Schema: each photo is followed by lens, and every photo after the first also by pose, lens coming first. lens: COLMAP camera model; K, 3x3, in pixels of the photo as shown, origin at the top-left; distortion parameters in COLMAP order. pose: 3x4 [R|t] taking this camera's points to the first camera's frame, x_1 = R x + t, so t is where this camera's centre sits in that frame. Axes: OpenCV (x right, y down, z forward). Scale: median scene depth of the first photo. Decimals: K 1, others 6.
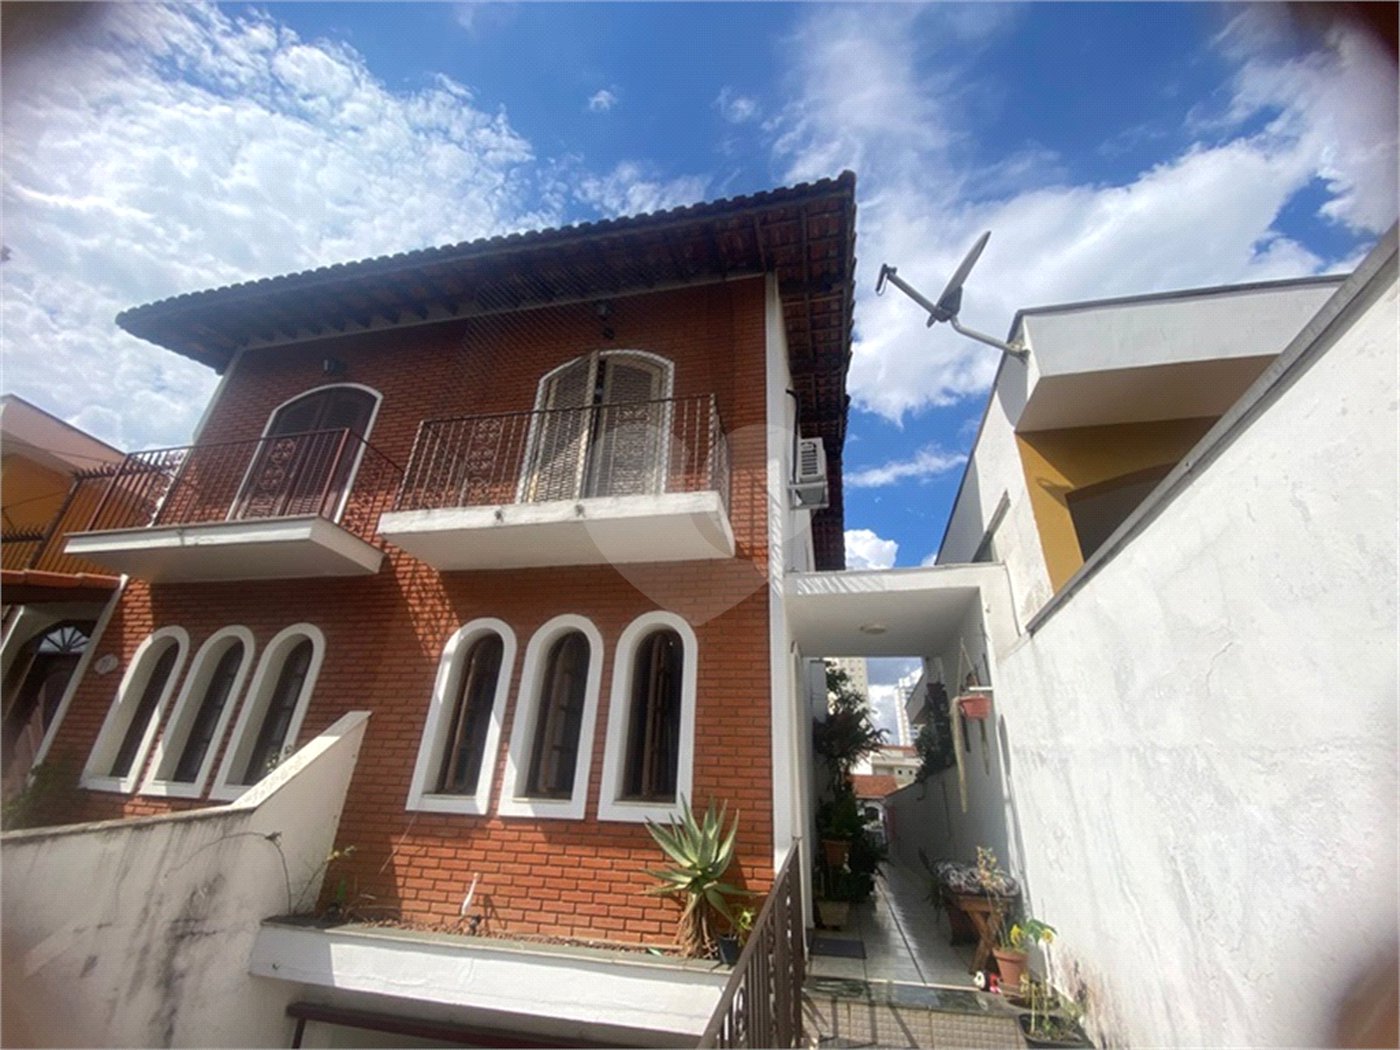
lens RADIAL K [[572.4, 0, 706.5], [0, 572.4, 526.5], [0, 0, 1]] dist [-0.003088, -0.008242]
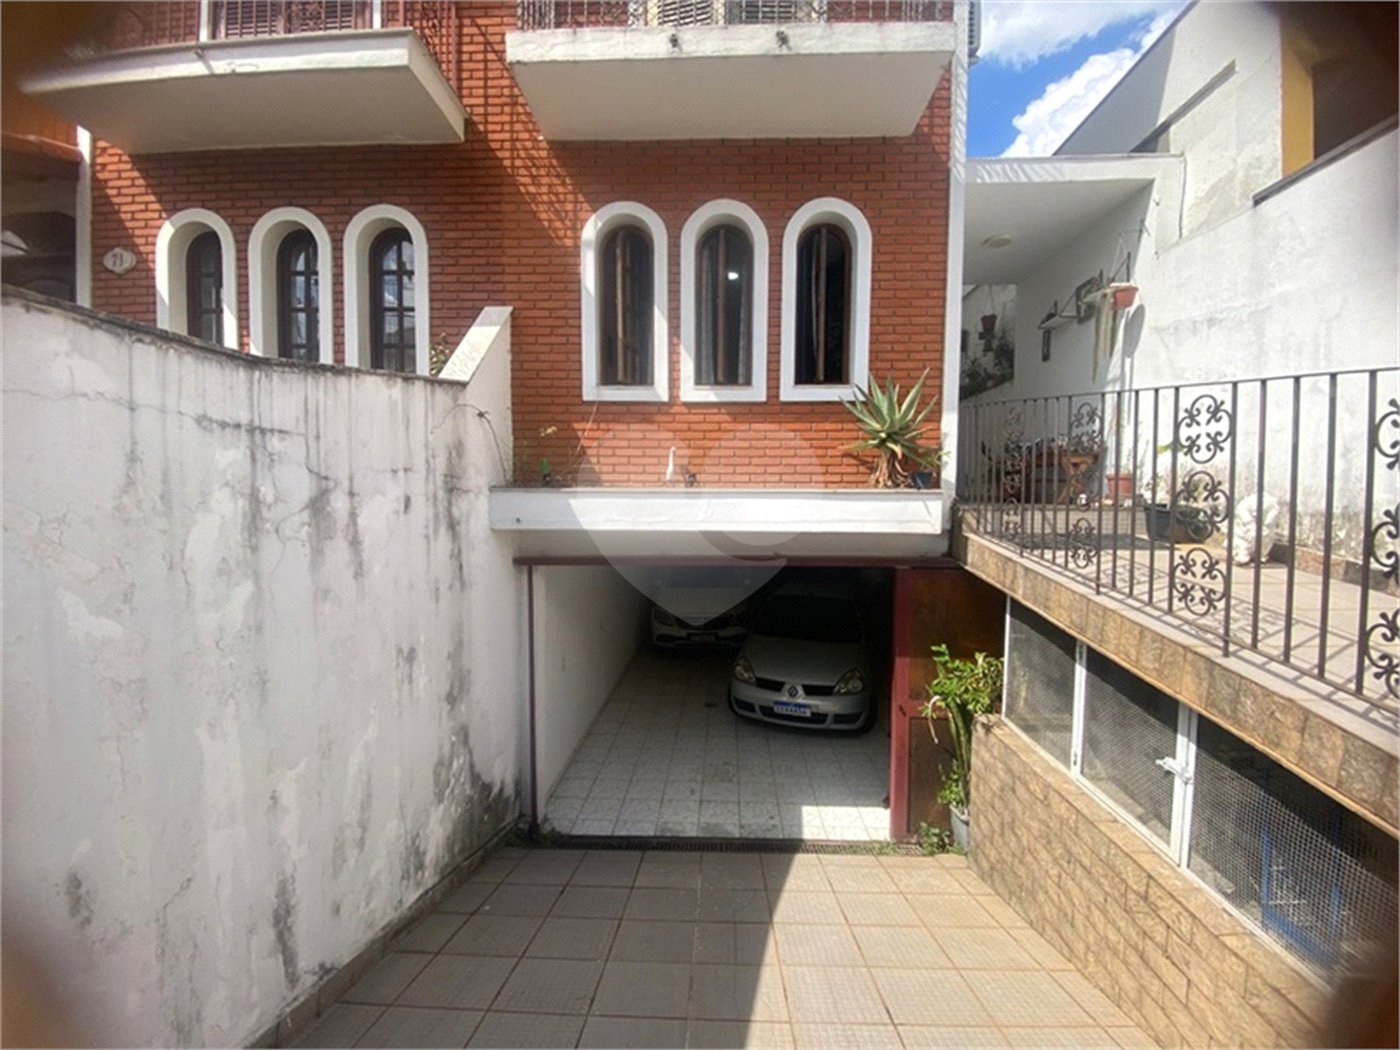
lens RADIAL K [[572.4, 0, 706.8], [0, 572.4, 534.0], [0, 0, 1]] dist [-0.003088, -0.008242]
pose [[0.985680, -0.040389, 0.163718, -0.446965], [-0.046981, 0.866671, 0.496663, 0.169681], [-0.161949, -0.497242, 0.852363, -0.030478]]
